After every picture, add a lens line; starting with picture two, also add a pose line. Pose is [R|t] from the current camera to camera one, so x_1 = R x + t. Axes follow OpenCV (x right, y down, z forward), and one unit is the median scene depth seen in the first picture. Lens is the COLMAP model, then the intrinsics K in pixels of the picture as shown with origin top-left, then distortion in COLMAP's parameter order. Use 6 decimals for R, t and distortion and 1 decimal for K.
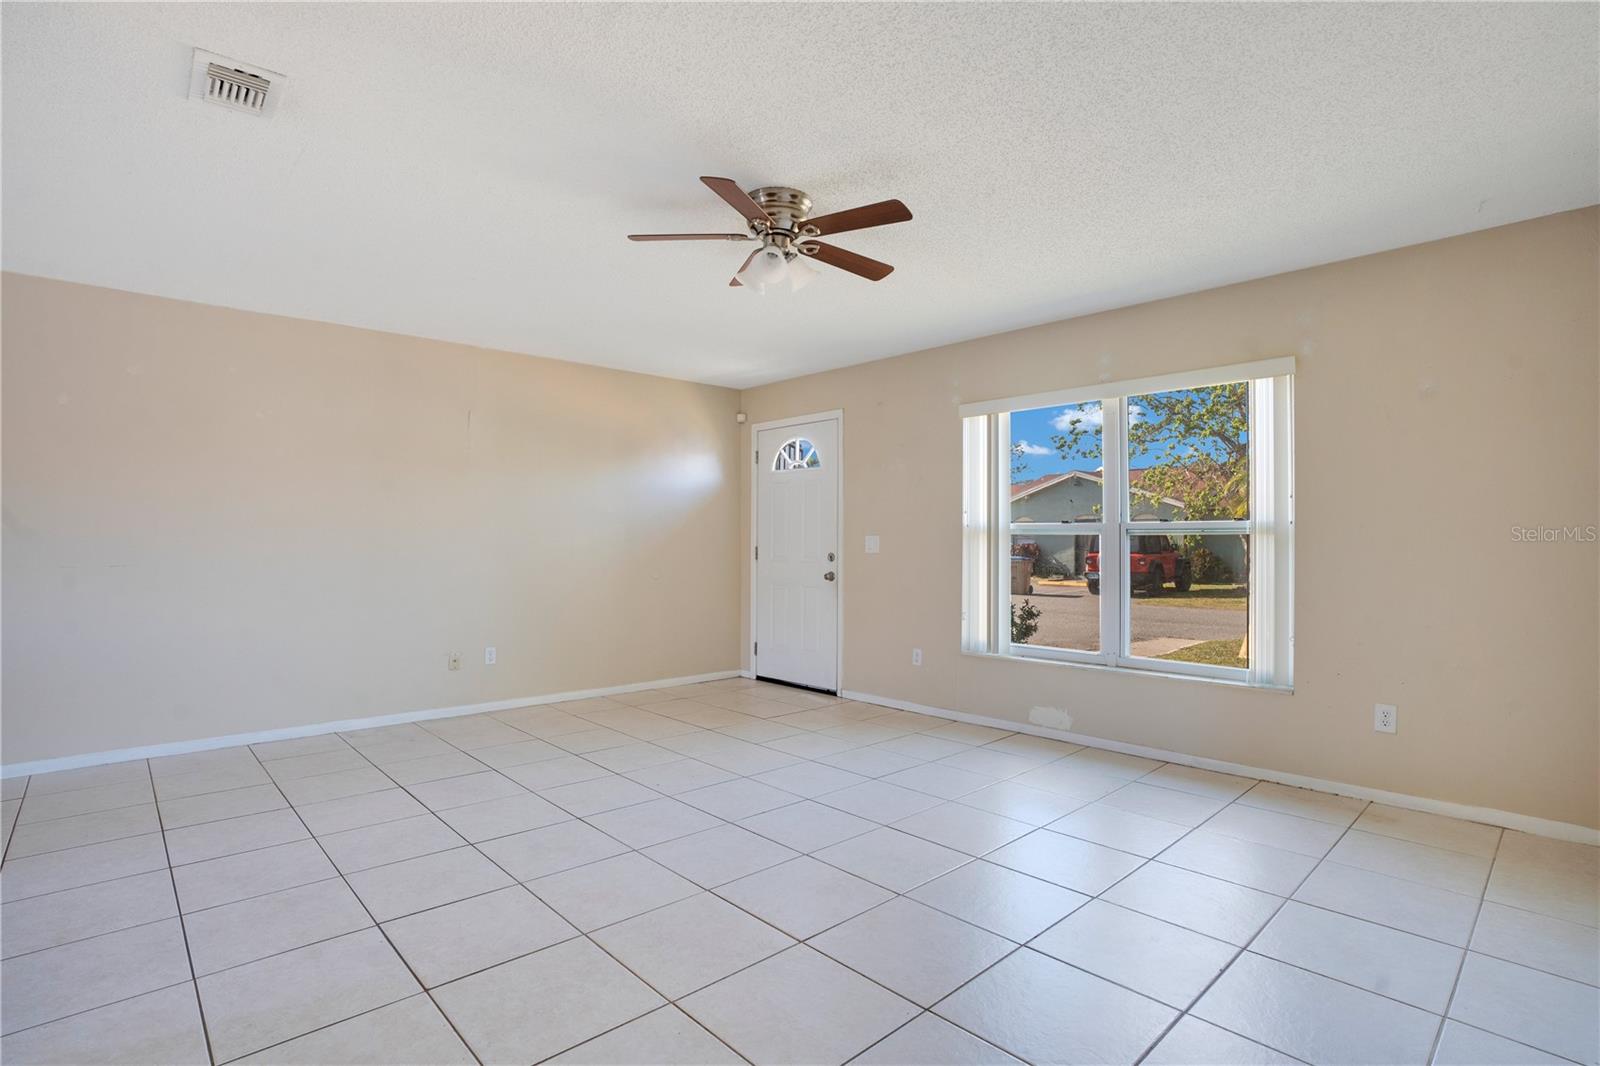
lens RADIAL K [[768.2, 0, 782.9], [0, 768.2, 519.6], [0, 0, 1]] dist [-0.063949, 0.020755]
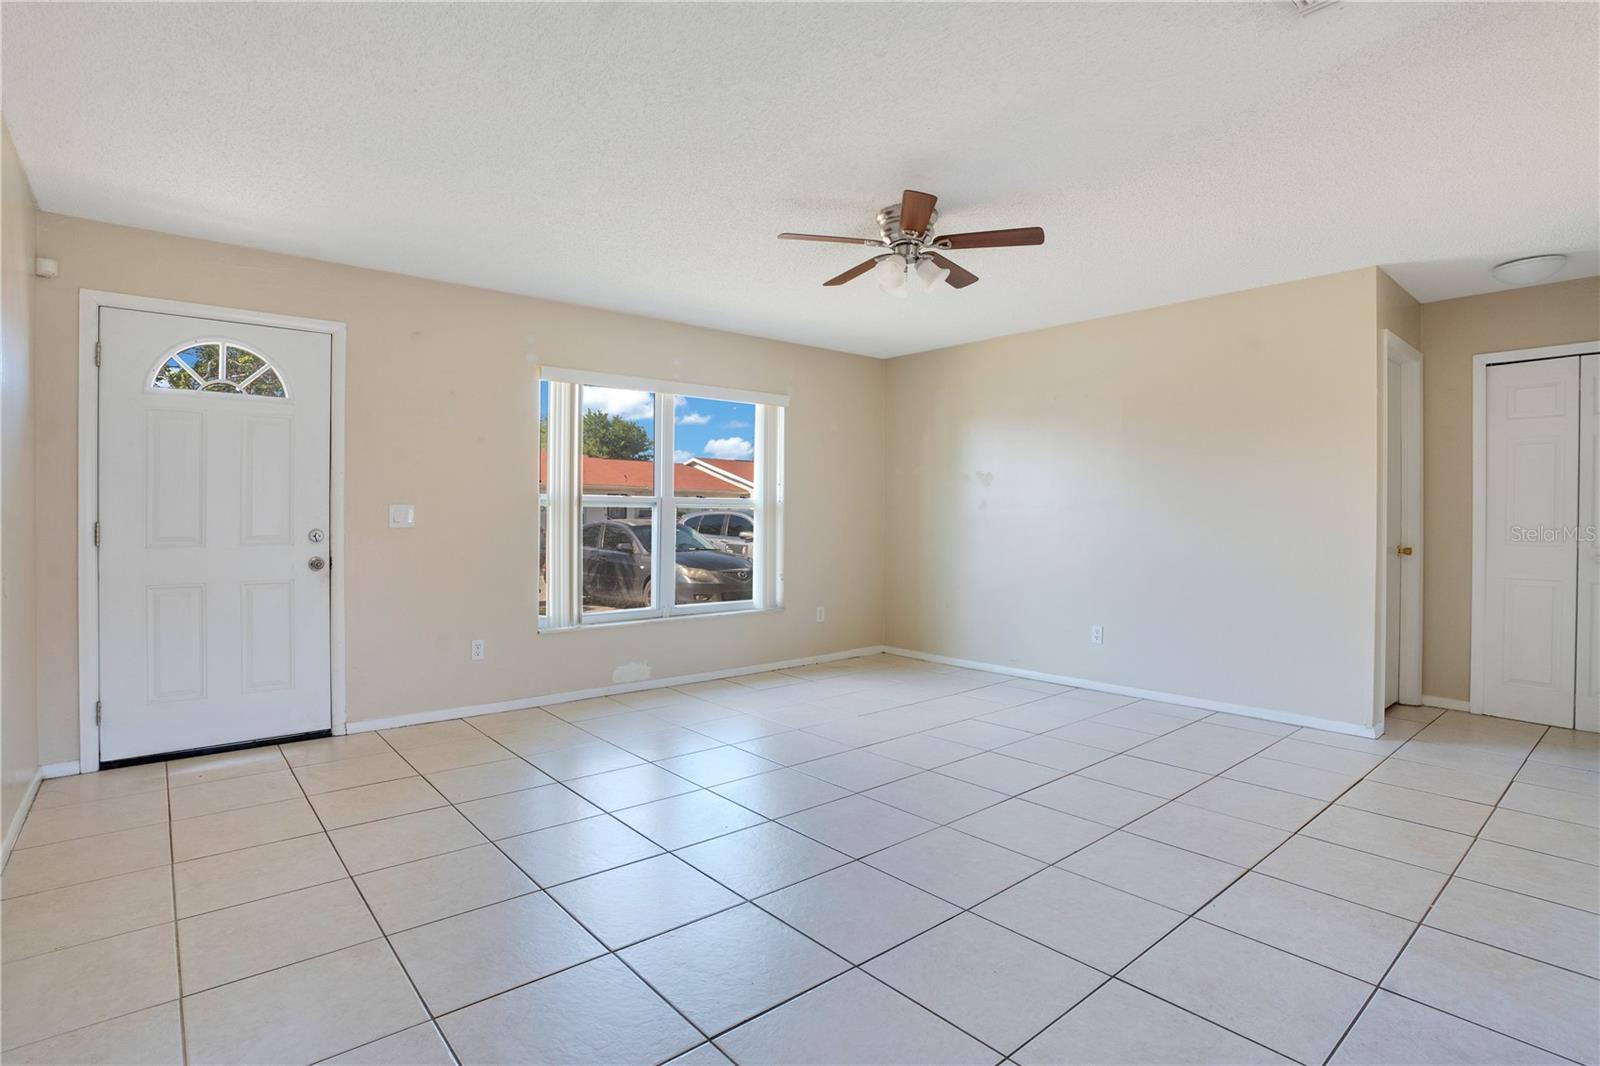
lens RADIAL K [[768.2, 0, 782.9], [0, 768.2, 519.6], [0, 0, 1]] dist [-0.063949, 0.020755]
pose [[0.070656, -0.007421, 0.997473, -0.649977], [-0.029346, 0.999524, 0.009515, 0.018418], [-0.997069, -0.029944, 0.070405, 0.622360]]
